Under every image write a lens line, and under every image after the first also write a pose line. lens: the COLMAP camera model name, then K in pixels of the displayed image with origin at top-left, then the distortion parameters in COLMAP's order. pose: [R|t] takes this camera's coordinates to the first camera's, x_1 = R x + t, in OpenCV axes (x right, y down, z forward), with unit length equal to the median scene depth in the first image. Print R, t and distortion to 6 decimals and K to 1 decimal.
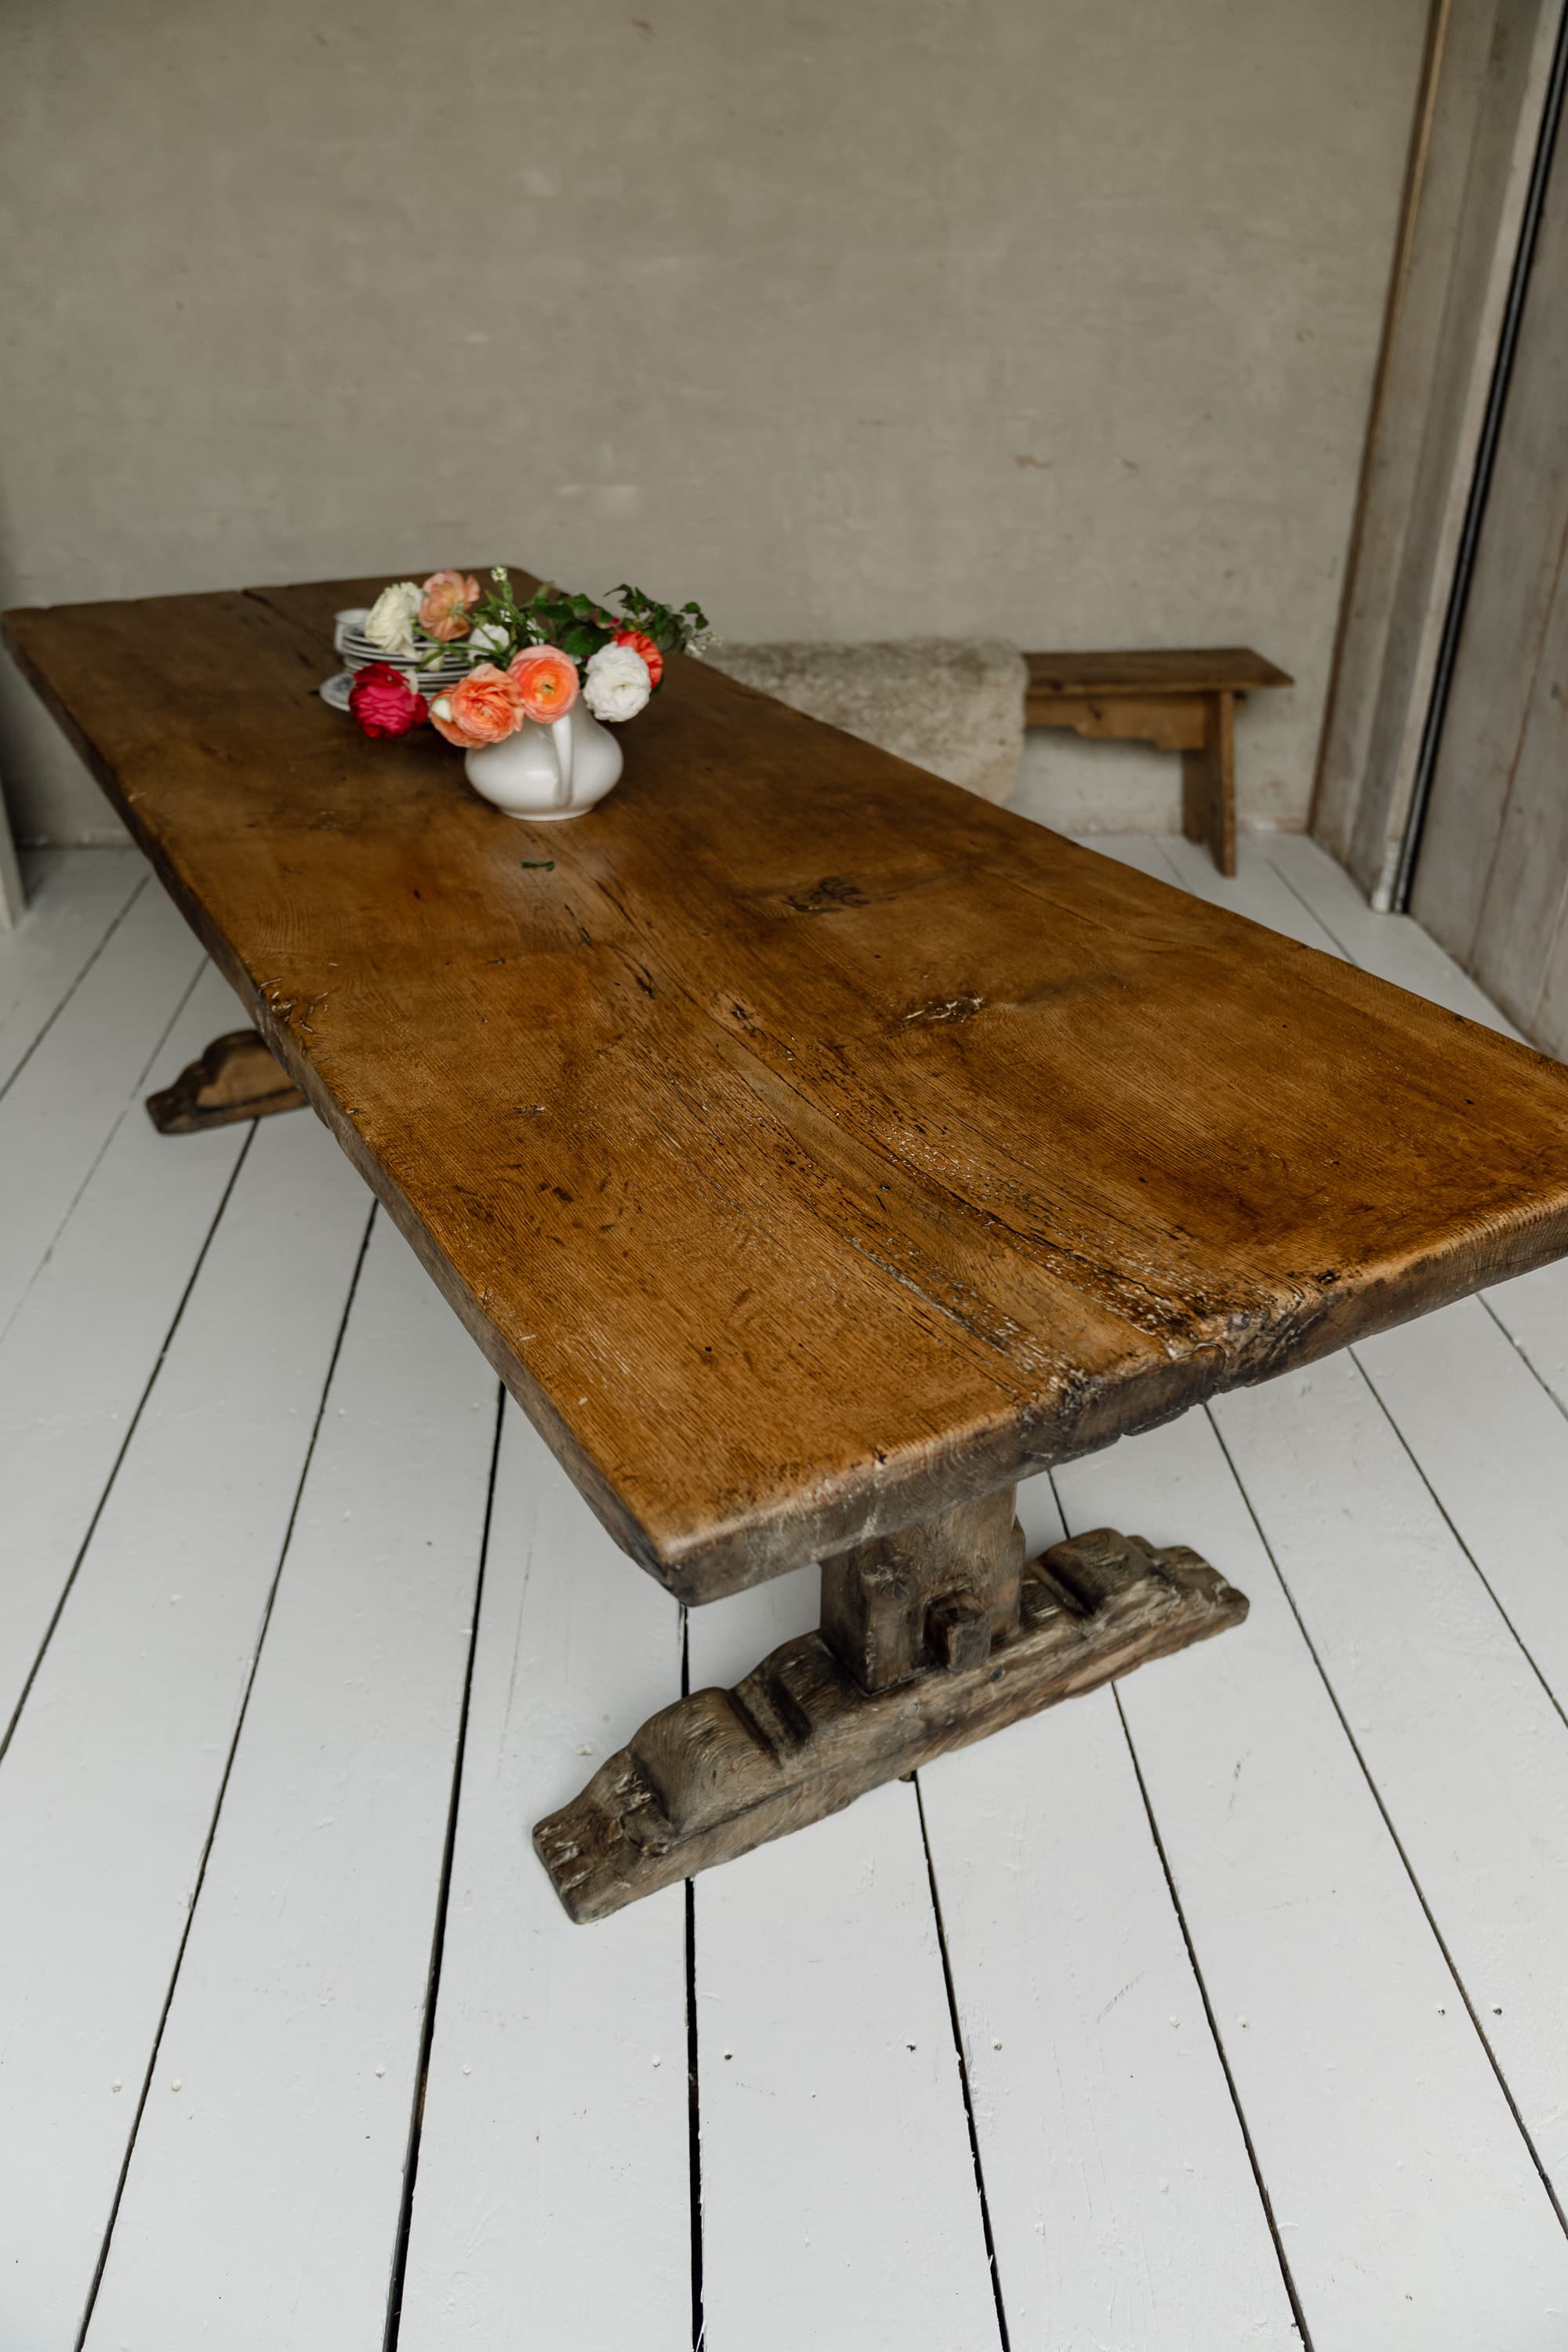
lens RADIAL K [[1749.5, 0, 794.2], [0, 1749.5, 1187.7], [0, 0, 1]] dist [-0.026148, -0.000841]
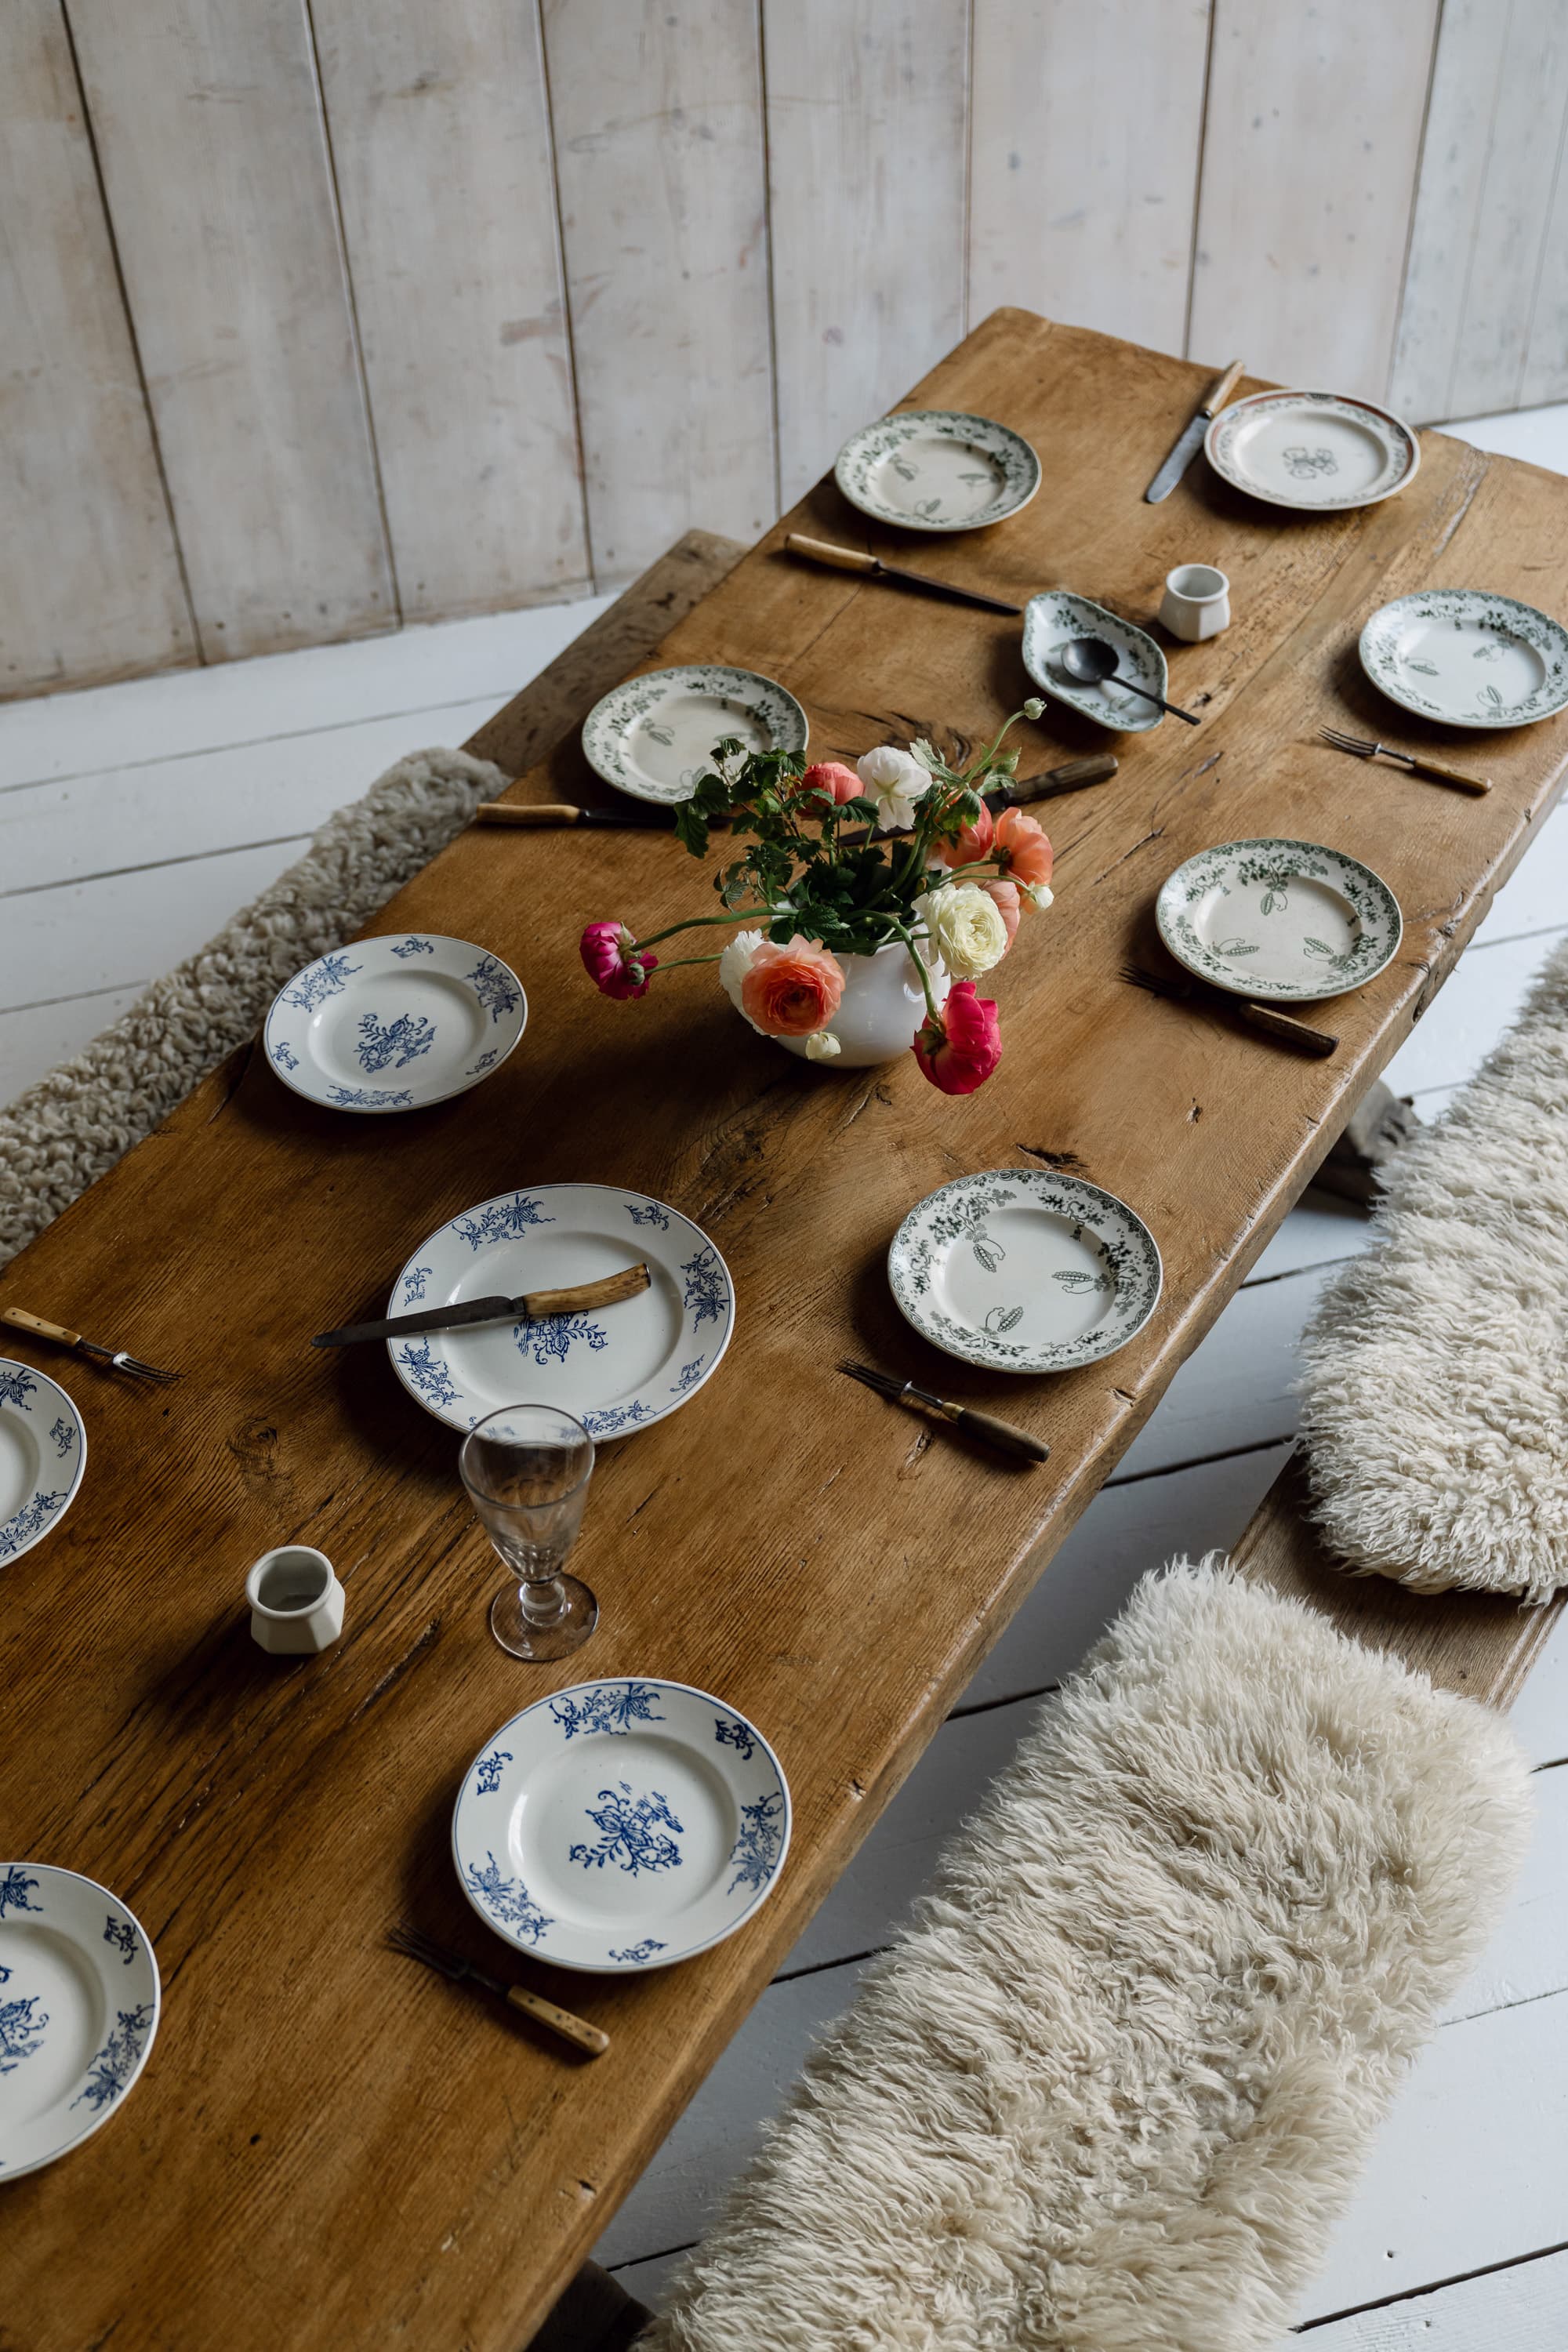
lens RADIAL K [[2860.8, 0, 750.7], [0, 2860.8, 1166.0], [0, 0, 1]] dist [0.006091, 0.000000]
pose [[-0.482819, -0.629652, 0.608626, -1.214200], [0.466939, 0.402857, 0.787194, -1.582450], [-0.740847, 0.664263, 0.099502, 1.219083]]
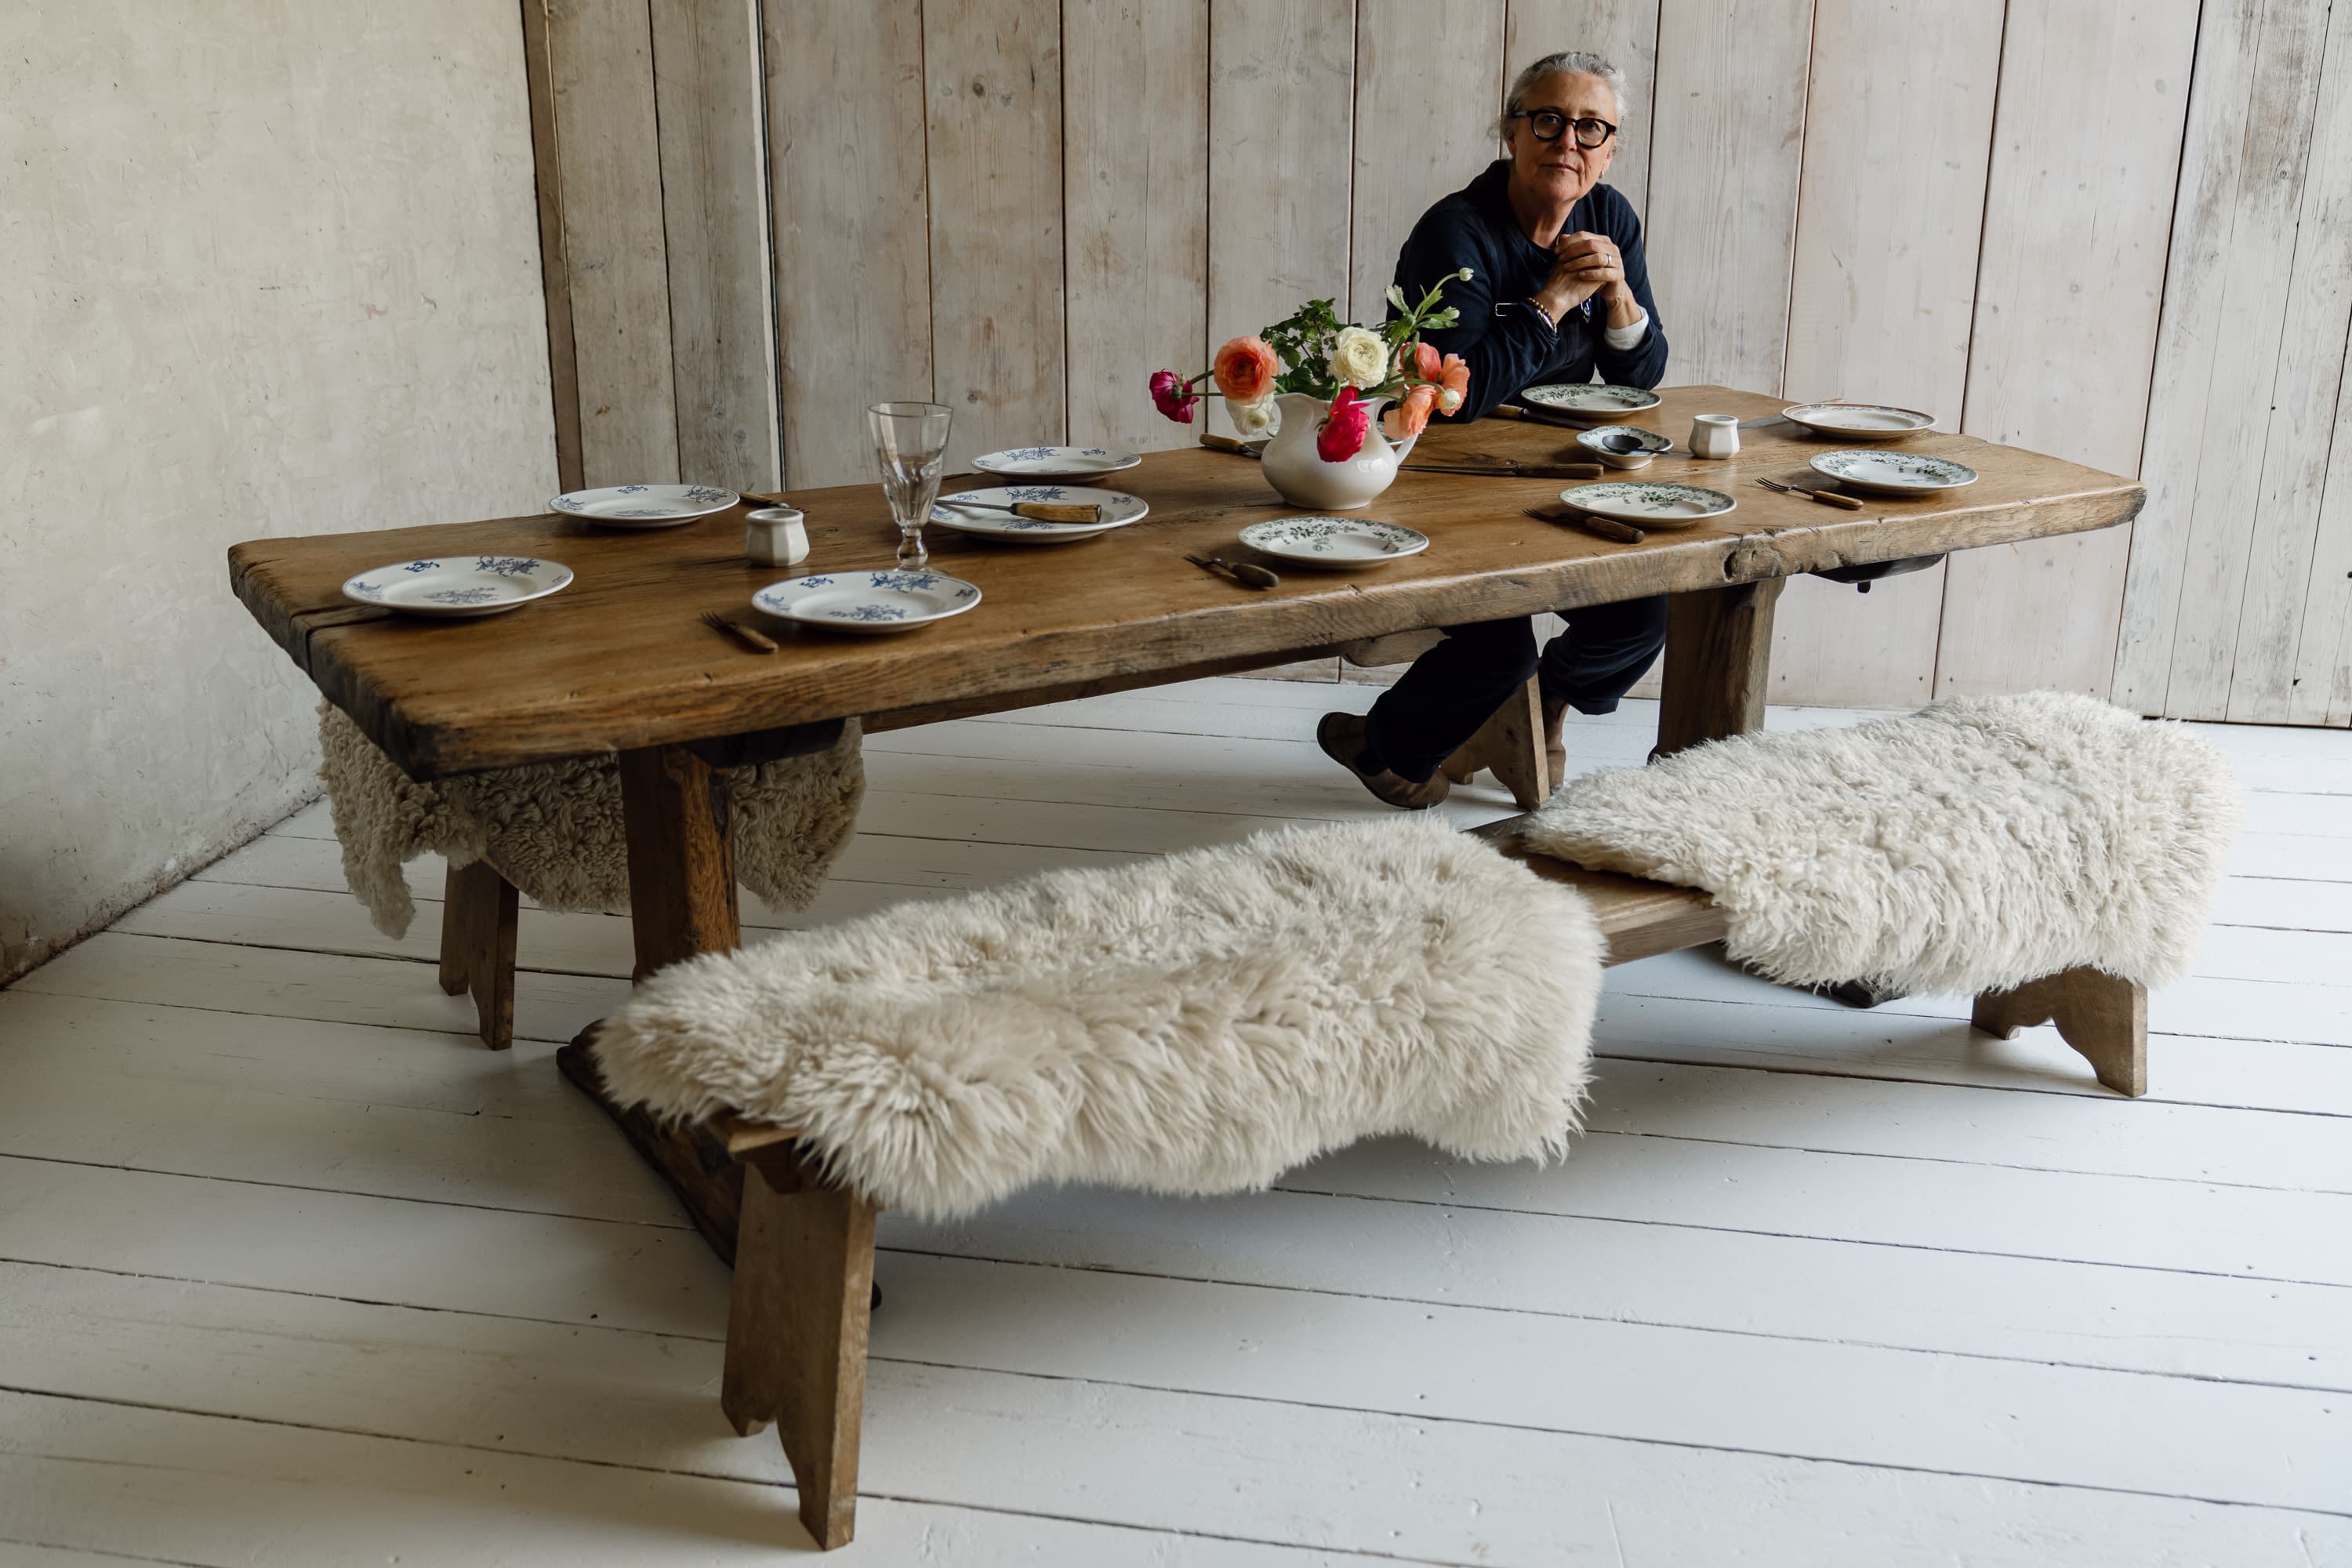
lens RADIAL K [[2251.6, 0, 1165.1], [0, 2251.6, 778.0], [0, 0, 1]] dist [-0.002642, 0.000000]
pose [[-0.046978, -0.323033, 0.945221, -2.063710], [0.502577, 0.810128, 0.301843, -0.739304], [-0.863255, 0.489226, 0.124291, 1.284466]]
